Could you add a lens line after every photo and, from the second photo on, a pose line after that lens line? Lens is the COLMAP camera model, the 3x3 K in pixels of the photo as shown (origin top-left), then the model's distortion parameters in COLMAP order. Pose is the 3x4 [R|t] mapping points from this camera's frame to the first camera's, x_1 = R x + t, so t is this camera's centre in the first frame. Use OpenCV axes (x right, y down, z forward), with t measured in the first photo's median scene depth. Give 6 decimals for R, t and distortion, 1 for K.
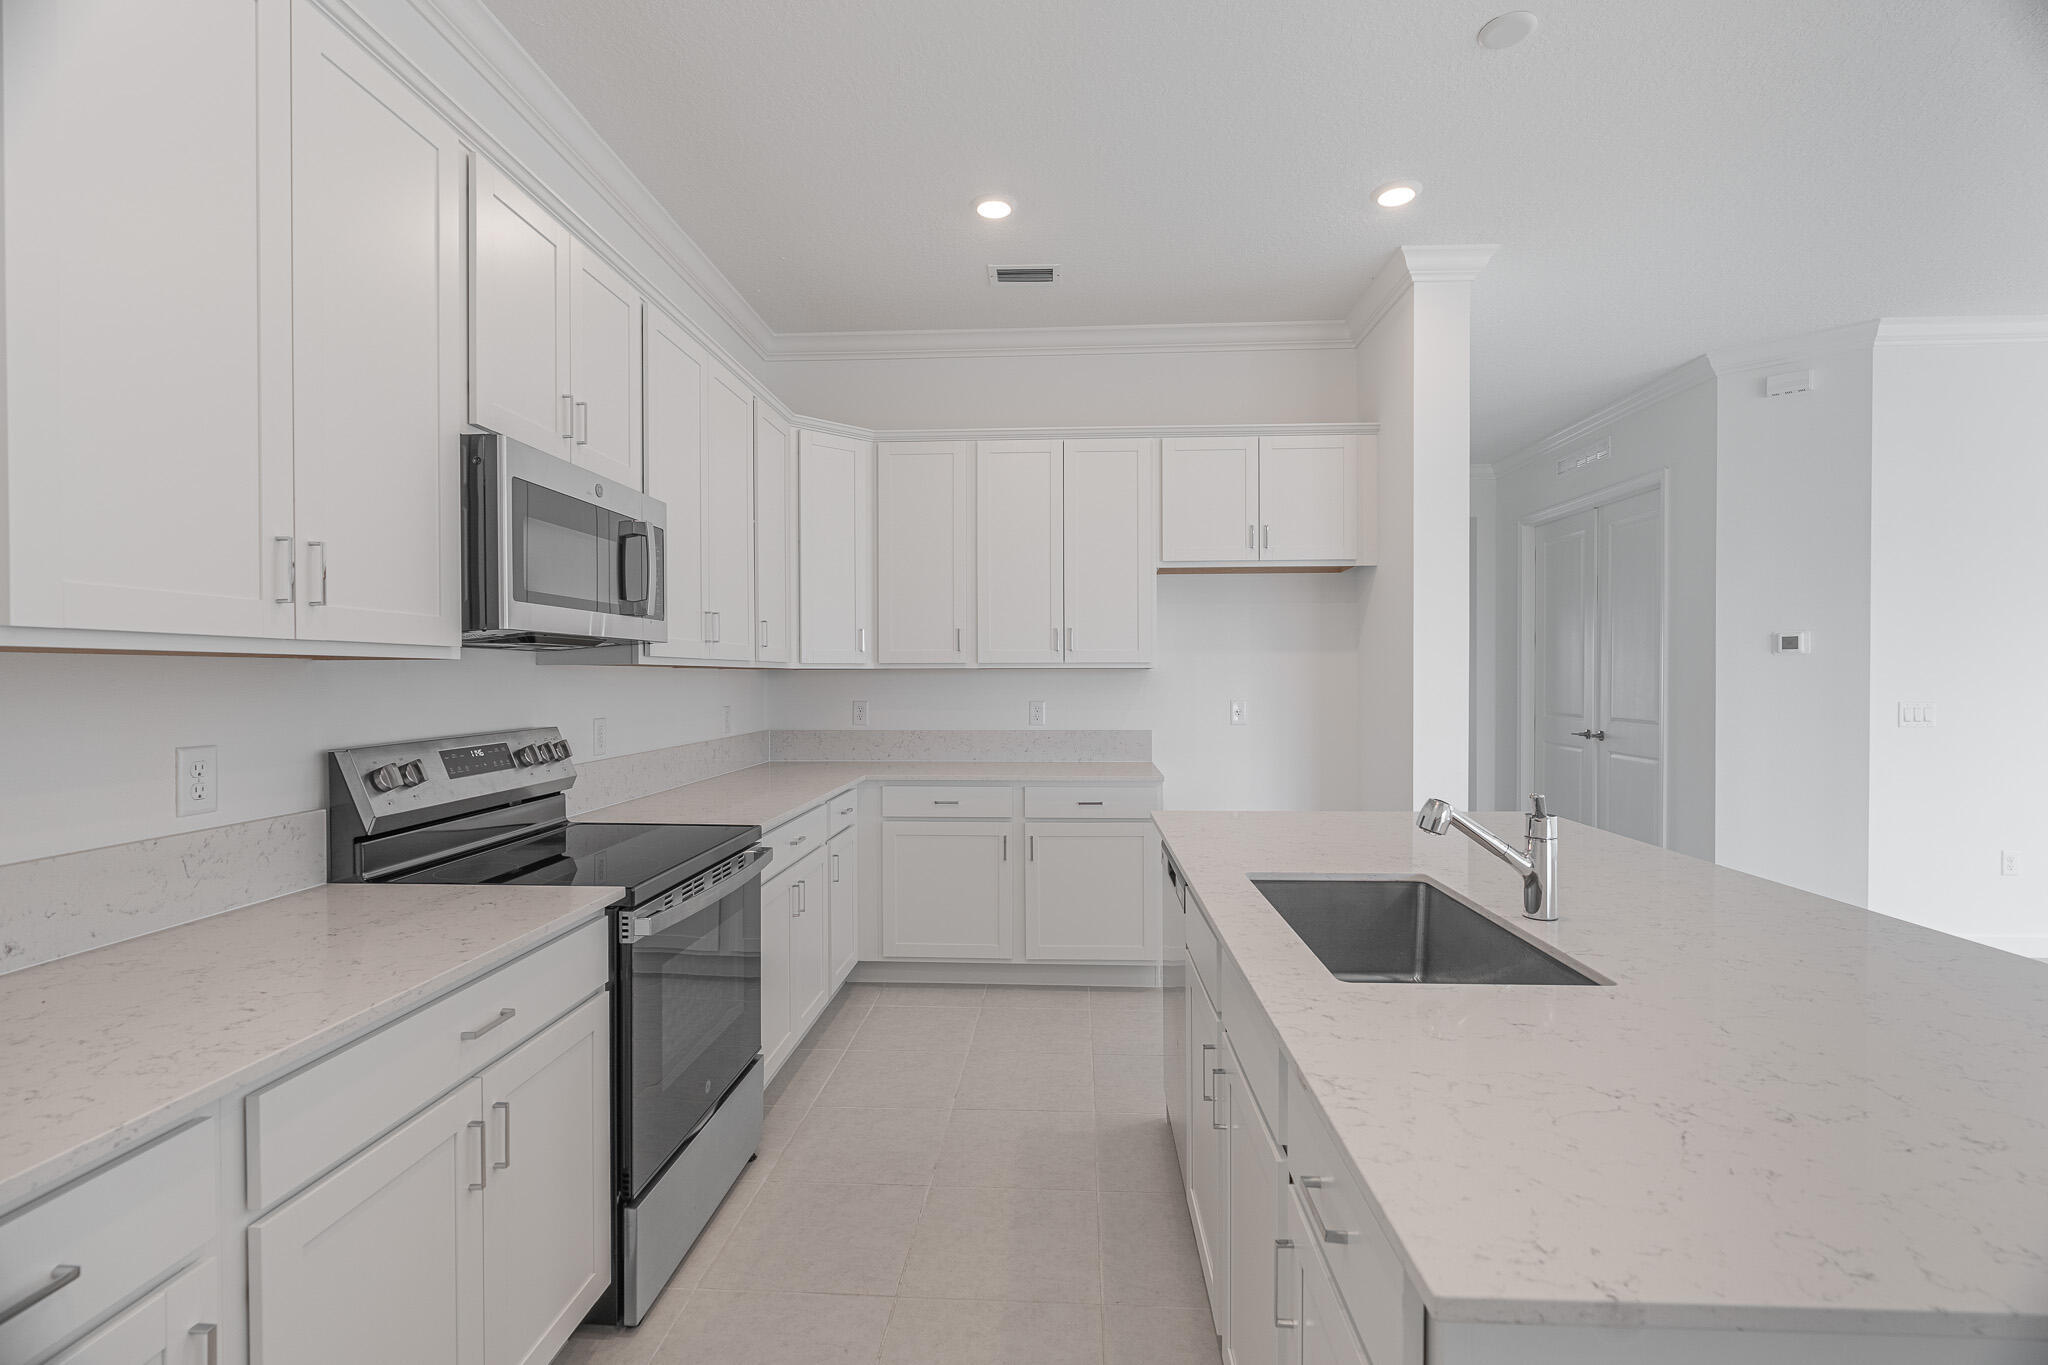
lens RADIAL K [[927.4, 0, 1030.3], [0, 927.4, 683.6], [0, 0, 1]] dist [-0.011384, 0.004778]
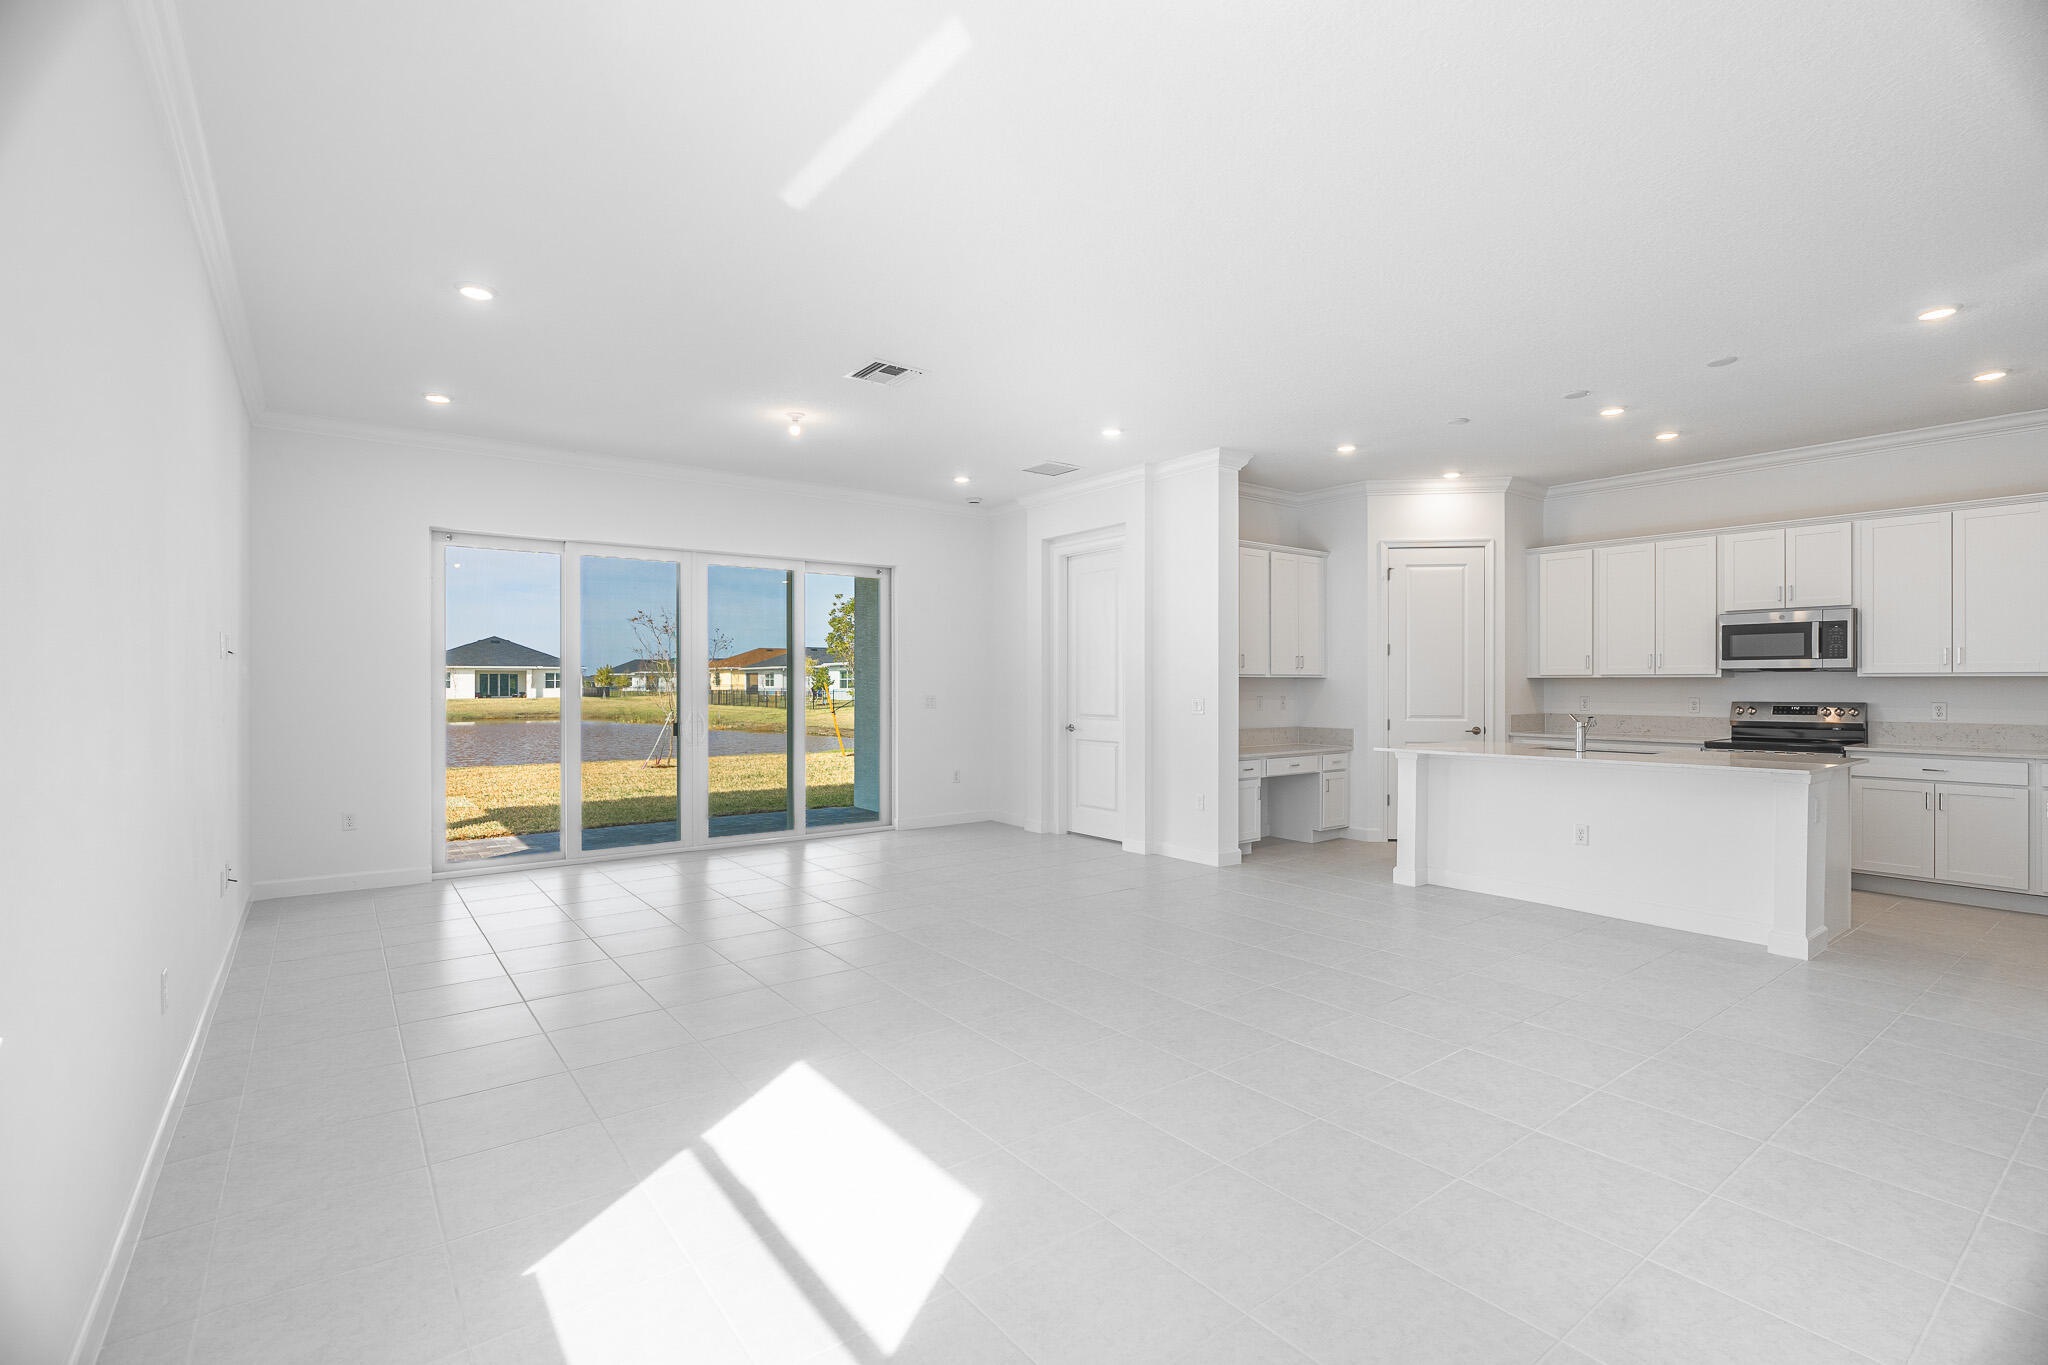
lens RADIAL K [[935.7, 0, 1028.2], [0, 935.7, 683.6], [0, 0, 1]] dist [-0.002042, 0.000993]
pose [[-0.764329, 0.000103, -0.644827, 2.726784], [-0.005409, 0.999964, 0.006572, -0.007676], [0.644804, 0.008511, -0.764300, 1.457995]]
